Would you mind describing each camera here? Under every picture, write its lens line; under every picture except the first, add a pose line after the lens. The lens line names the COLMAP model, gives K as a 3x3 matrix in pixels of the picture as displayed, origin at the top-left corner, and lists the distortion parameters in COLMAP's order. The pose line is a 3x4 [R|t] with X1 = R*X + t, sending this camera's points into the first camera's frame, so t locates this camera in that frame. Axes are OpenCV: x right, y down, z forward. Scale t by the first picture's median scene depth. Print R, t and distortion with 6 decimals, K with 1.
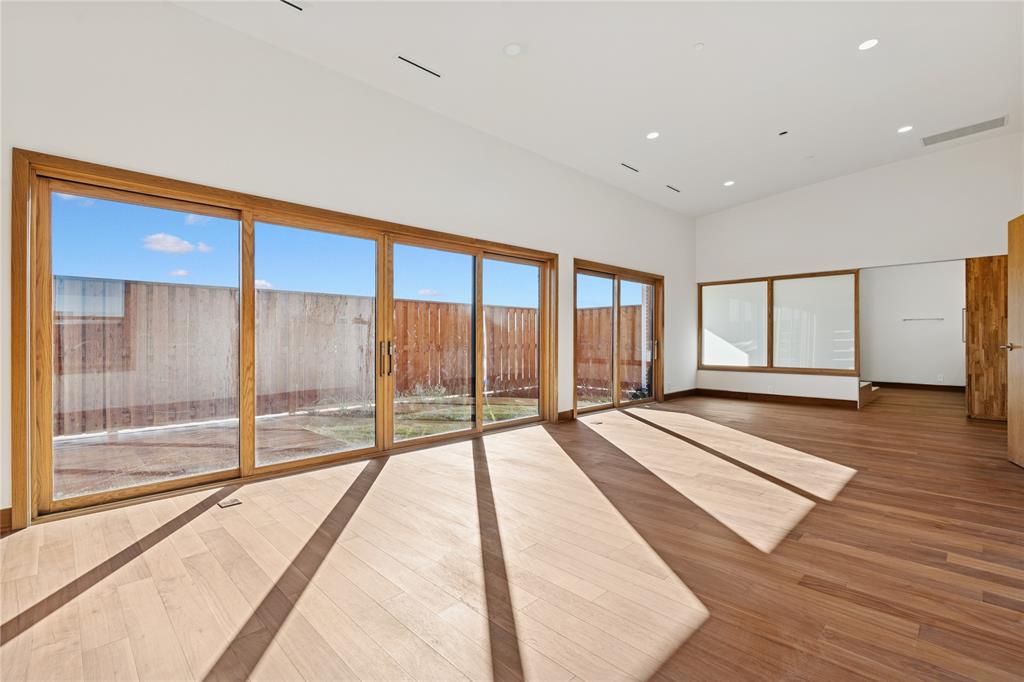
lens RADIAL K [[464.1, 0, 511.6], [0, 464.1, 340.5], [0, 0, 1]] dist [-0.005650, -0.000369]
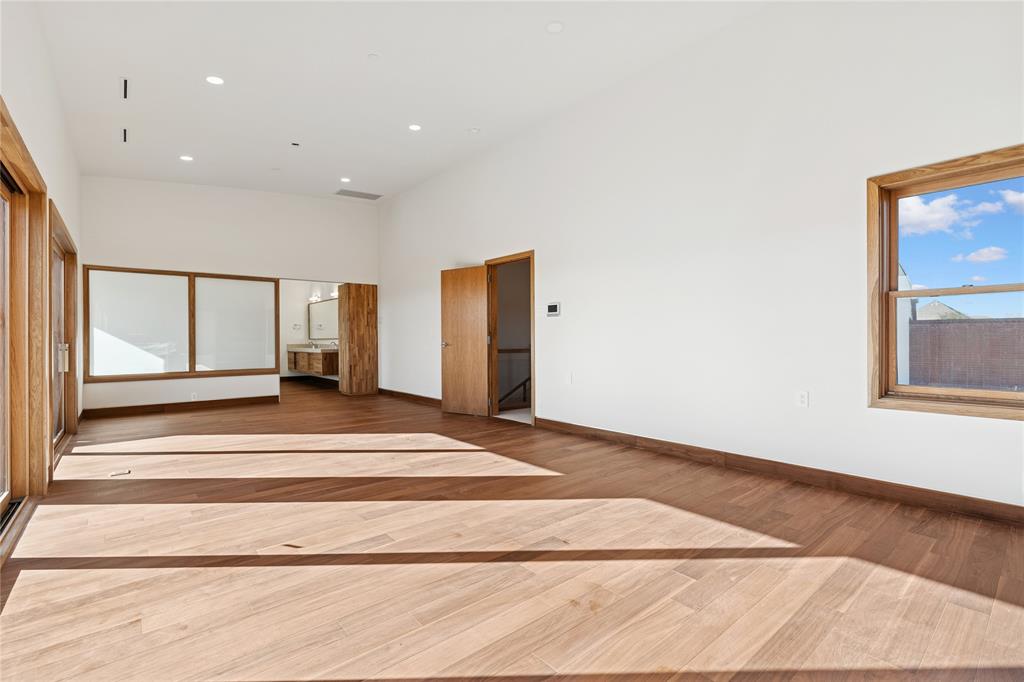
lens RADIAL K [[464.1, 0, 511.6], [0, 464.1, 340.0], [0, 0, 1]] dist [-0.005650, -0.000369]
pose [[0.084322, -0.002530, 0.996435, -0.331557], [0.006235, 0.999979, 0.002012, -0.002888], [-0.996419, 0.006043, 0.084336, 0.332428]]
